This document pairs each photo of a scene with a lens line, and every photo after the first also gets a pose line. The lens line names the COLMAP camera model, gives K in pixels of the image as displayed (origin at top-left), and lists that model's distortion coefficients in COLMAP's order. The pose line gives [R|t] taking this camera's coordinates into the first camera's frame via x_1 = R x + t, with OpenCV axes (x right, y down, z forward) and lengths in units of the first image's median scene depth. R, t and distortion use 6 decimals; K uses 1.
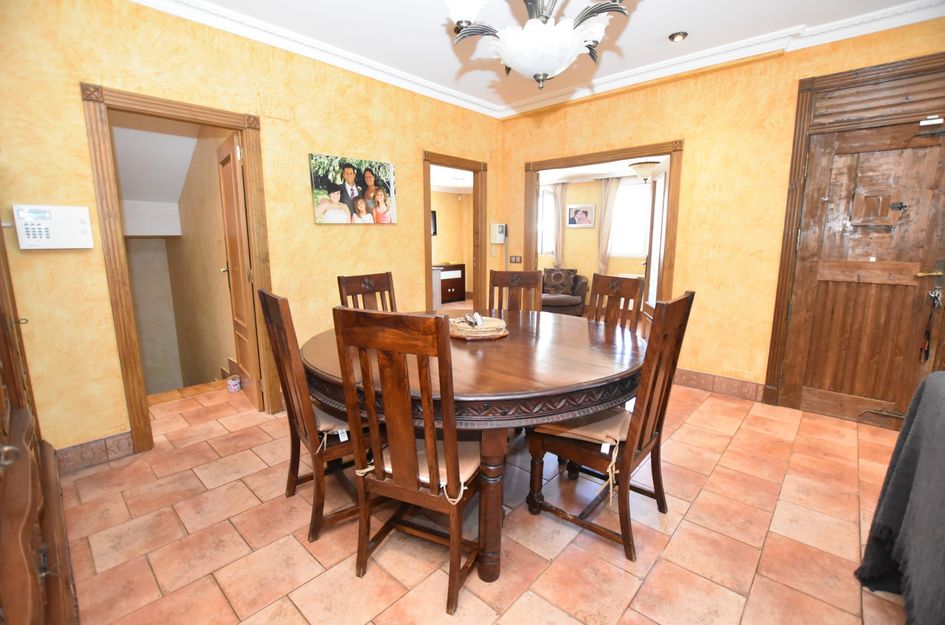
lens RADIAL K [[420.1, 0, 474.4], [0, 420.1, 309.4], [0, 0, 1]] dist [-0.021995, -0.000029]
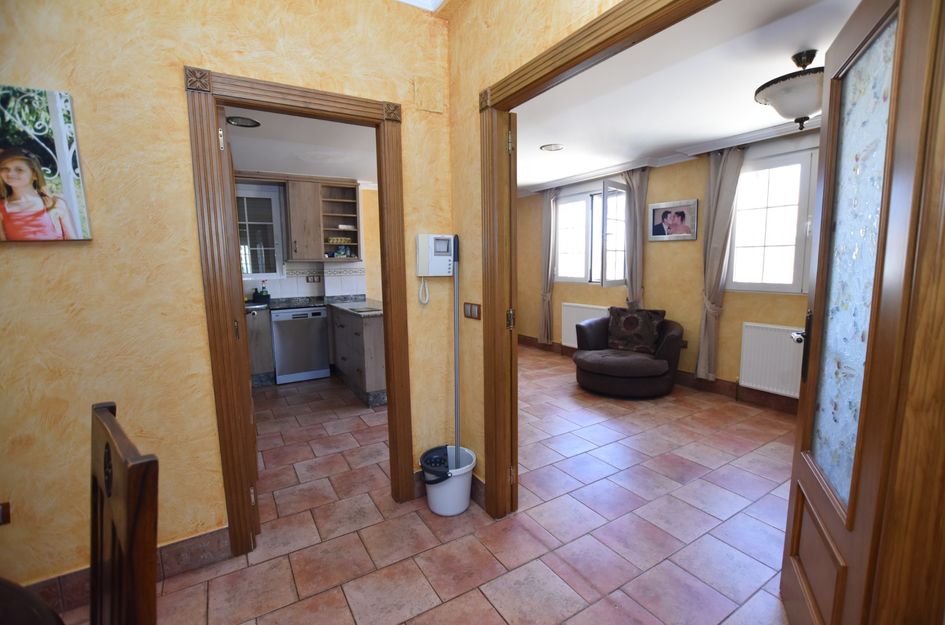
lens RADIAL K [[420.1, 0, 472.2], [0, 420.1, 313.8], [0, 0, 1]] dist [-0.021995, -0.000029]
pose [[0.961540, 0.017694, -0.274094, 0.156392], [-0.027406, 0.999123, -0.031647, -0.070405], [0.273294, 0.037942, 0.961182, 0.388937]]
